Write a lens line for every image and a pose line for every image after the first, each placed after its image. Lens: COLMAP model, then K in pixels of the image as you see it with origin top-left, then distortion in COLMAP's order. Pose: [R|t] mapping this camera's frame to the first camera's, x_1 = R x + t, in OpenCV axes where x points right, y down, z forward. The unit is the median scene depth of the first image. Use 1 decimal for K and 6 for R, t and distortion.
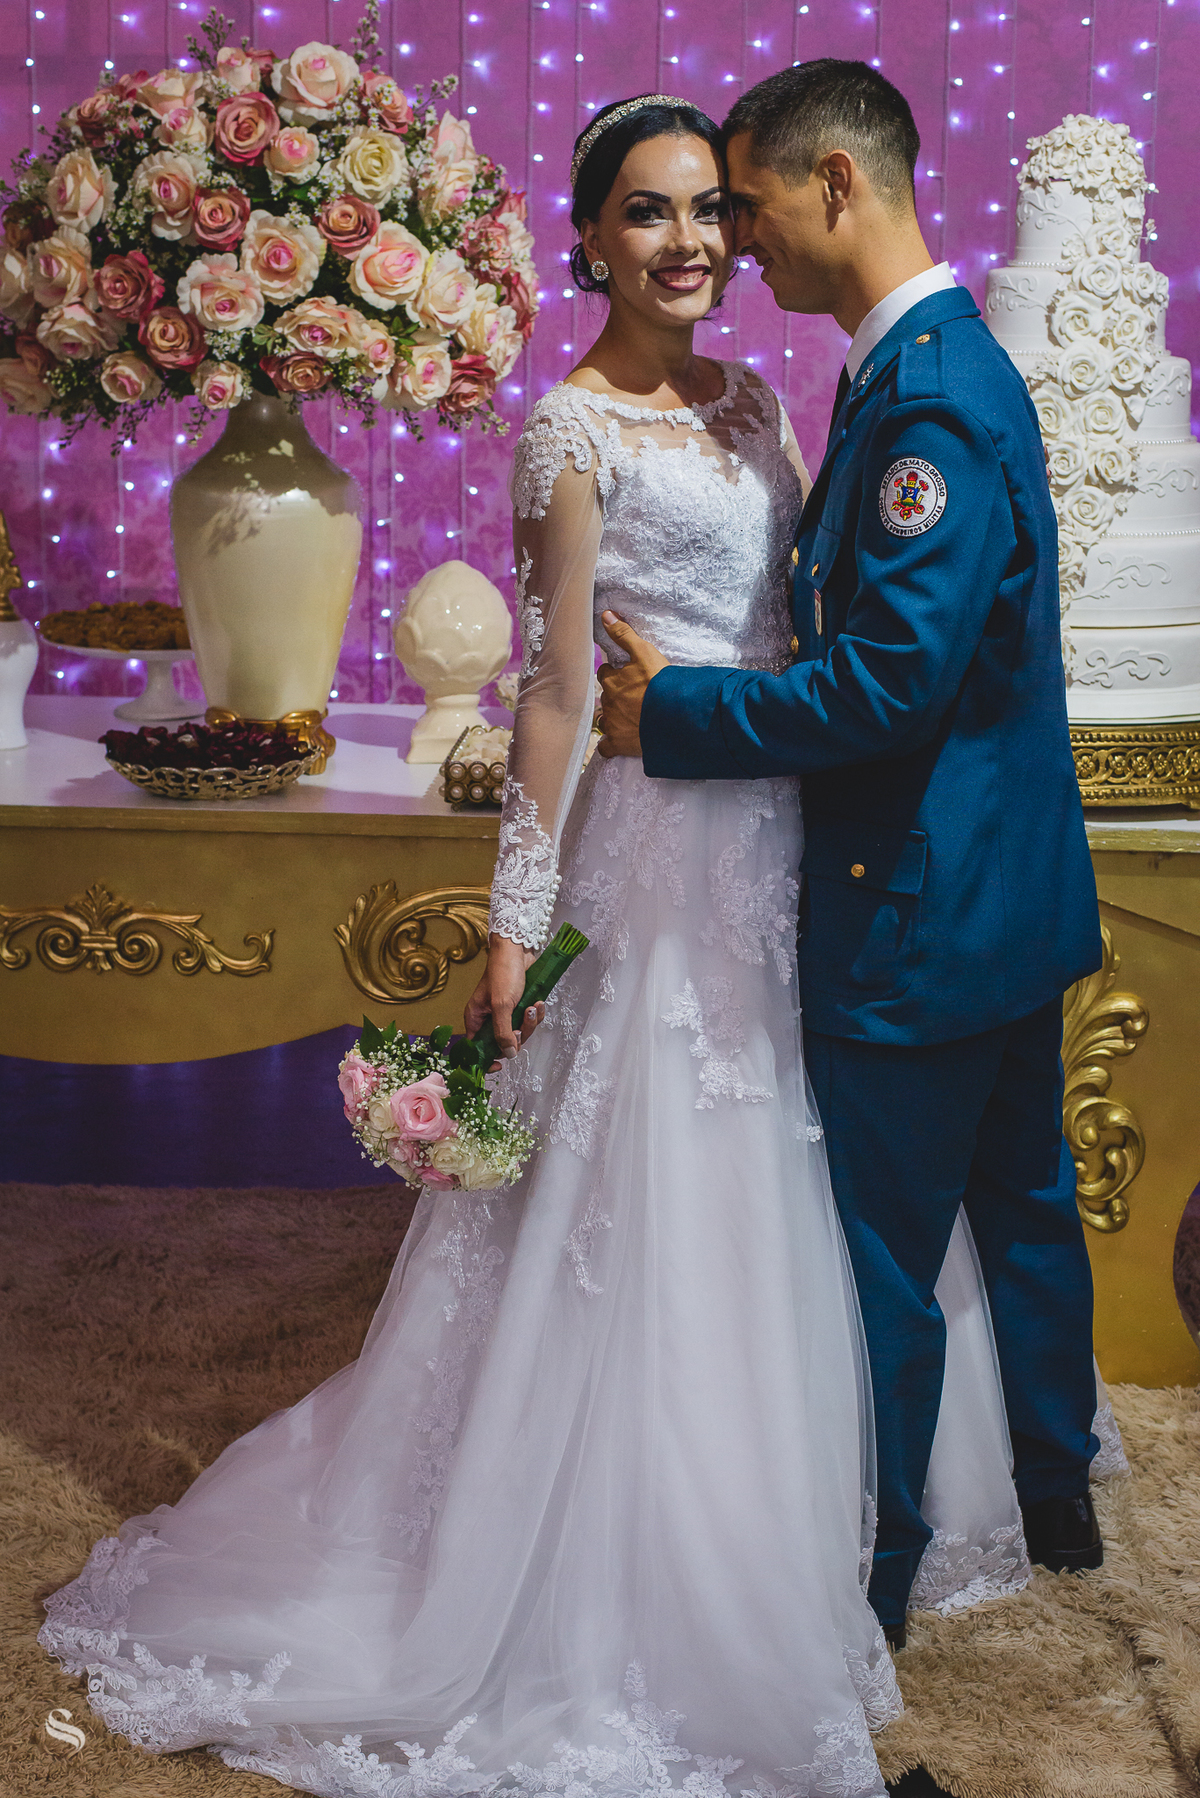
lens RADIAL K [[2708.2, 0, 586.7], [0, 2708.2, 893.3], [0, 0, 1]] dist [-0.077629, 0.000000]
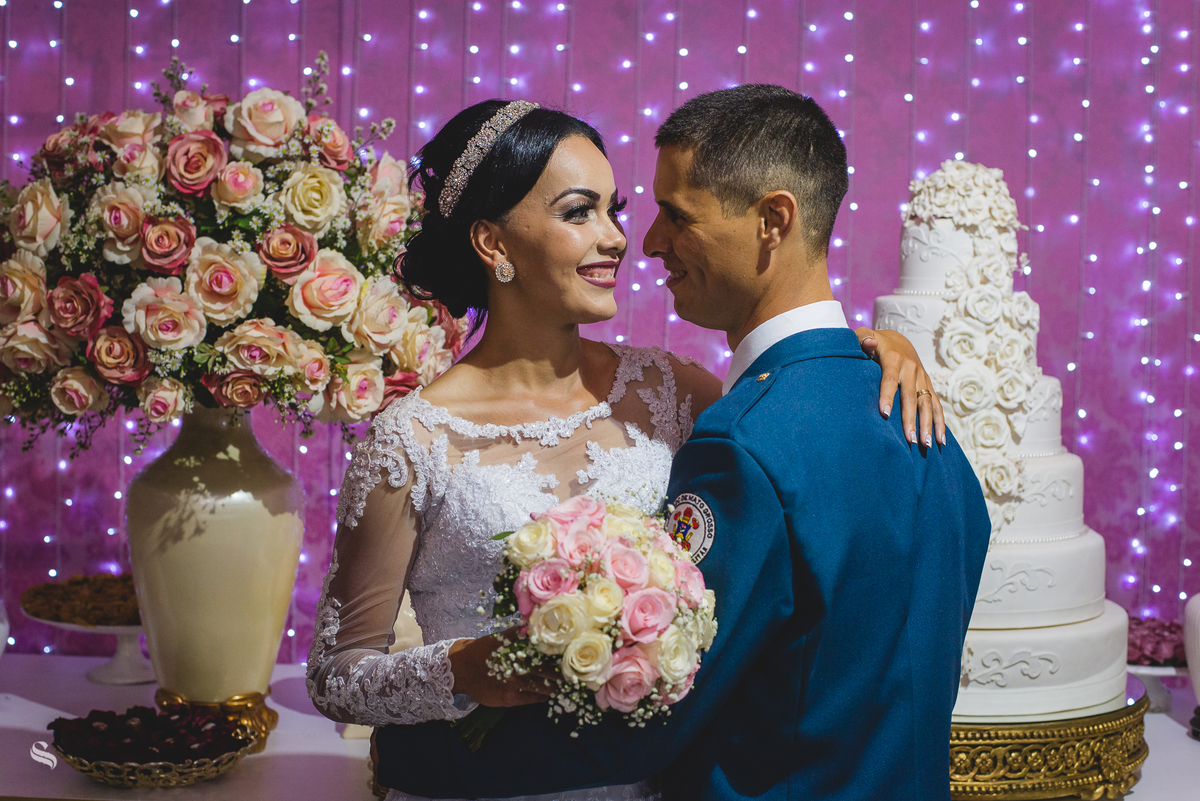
lens RADIAL K [[1807.4, 0, 603.8], [0, 1807.4, 405.1], [0, 0, 1]] dist [-0.077629, 0.000000]
pose [[0.998479, 0.006181, 0.054783, -0.002439], [0.002550, 0.987454, -0.157888, -0.073881], [-0.055072, 0.157788, 0.985936, 0.293604]]
